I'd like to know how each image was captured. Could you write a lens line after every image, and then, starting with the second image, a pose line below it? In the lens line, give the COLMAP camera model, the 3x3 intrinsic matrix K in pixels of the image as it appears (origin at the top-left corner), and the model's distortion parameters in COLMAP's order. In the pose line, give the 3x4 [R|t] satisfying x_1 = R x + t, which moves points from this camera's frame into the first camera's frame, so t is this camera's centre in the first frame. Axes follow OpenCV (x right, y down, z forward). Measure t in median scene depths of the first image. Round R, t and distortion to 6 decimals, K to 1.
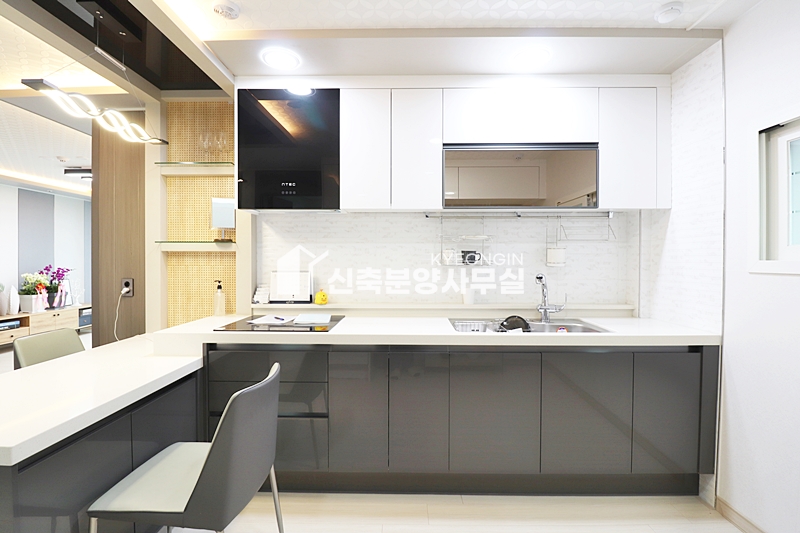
lens RADIAL K [[370.5, 0, 399.4], [0, 370.5, 264.5], [0, 0, 1]] dist [-0.012883, -0.002136]
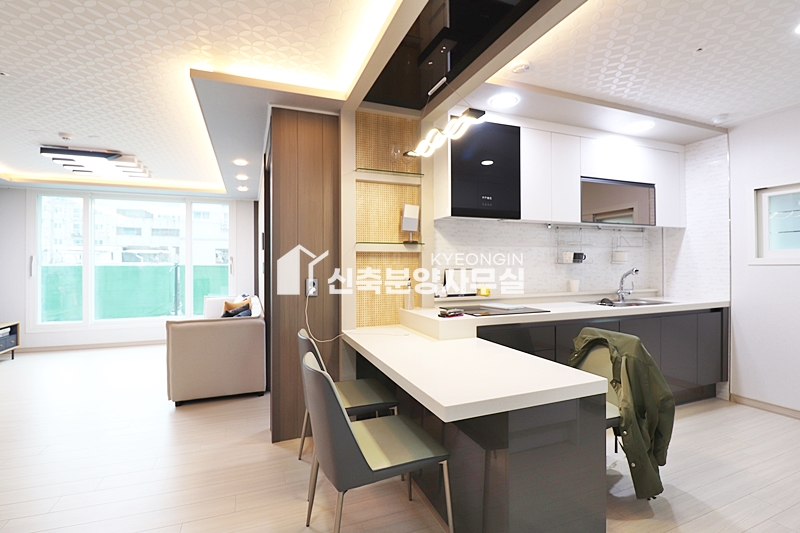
lens RADIAL K [[370.5, 0, 403.9], [0, 370.5, 262.6], [0, 0, 1]] dist [-0.012883, -0.002136]
pose [[0.924969, -0.004400, 0.380017, -0.987621], [0.010881, 0.999830, -0.014906, 0.013651], [-0.379886, 0.017923, 0.924859, -0.031619]]
